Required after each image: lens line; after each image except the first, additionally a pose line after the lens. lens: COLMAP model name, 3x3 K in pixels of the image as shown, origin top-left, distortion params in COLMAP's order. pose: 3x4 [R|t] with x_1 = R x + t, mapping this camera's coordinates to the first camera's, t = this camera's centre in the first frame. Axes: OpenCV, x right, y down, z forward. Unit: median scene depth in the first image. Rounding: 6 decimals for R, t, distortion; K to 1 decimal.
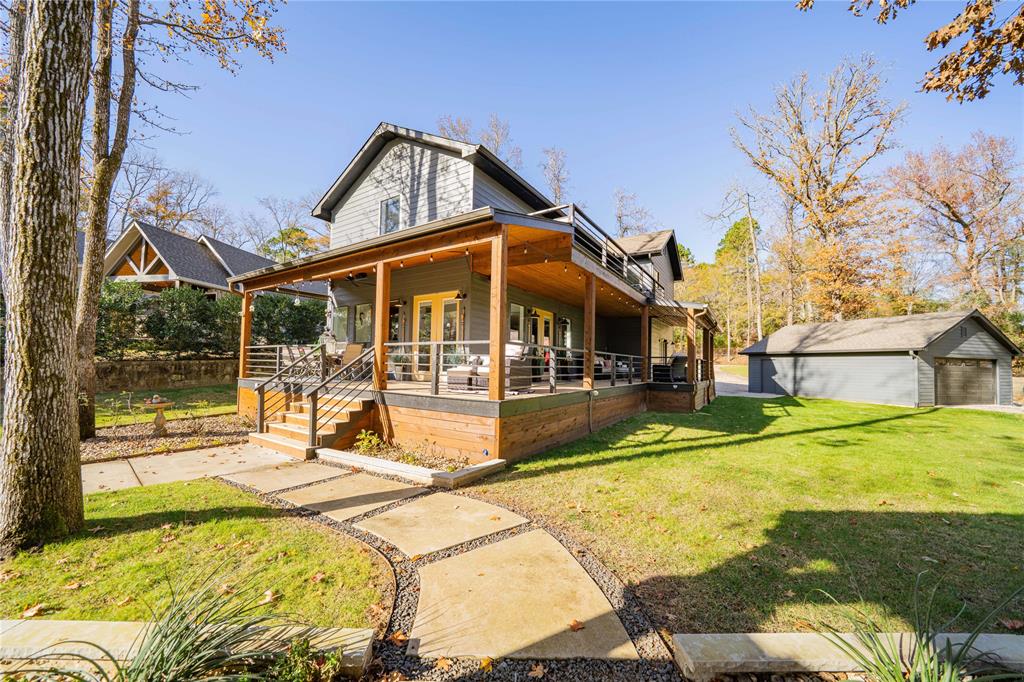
lens RADIAL K [[388.3, 0, 503.3], [0, 388.3, 339.5], [0, 0, 1]] dist [-0.020122, -0.000093]
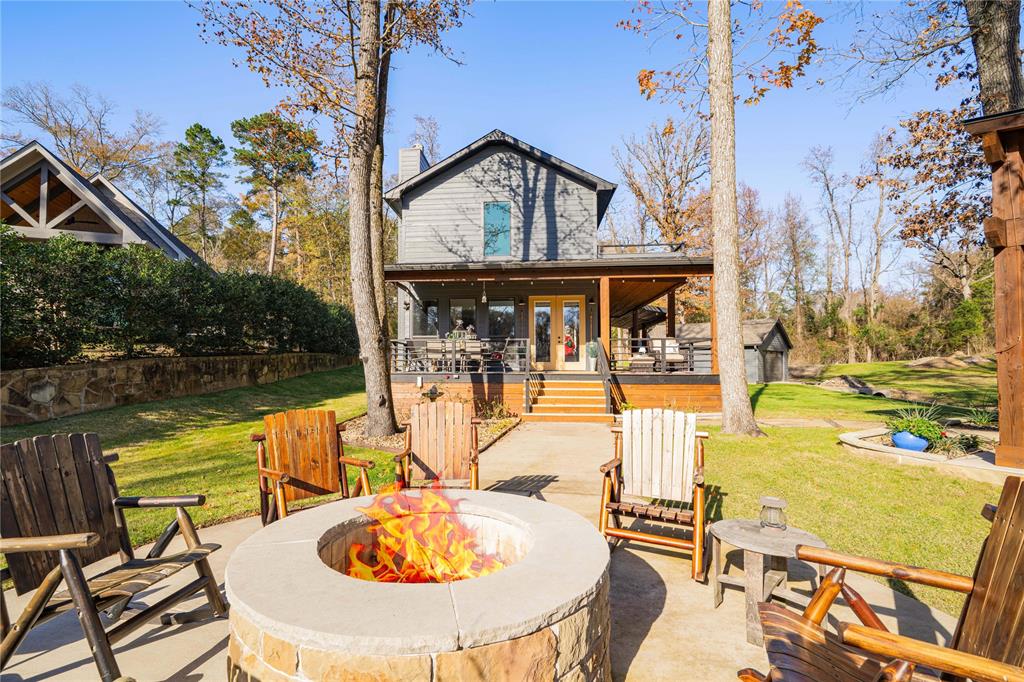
lens RADIAL K [[466.2, 0, 503.0], [0, 466.2, 344.2], [0, 0, 1]] dist [-0.005220, 0.000254]
pose [[0.861112, 0.003893, 0.508401, -0.963294], [-0.016989, 0.999633, 0.021122, 0.000287], [-0.508132, -0.026826, 0.860862, -0.131167]]
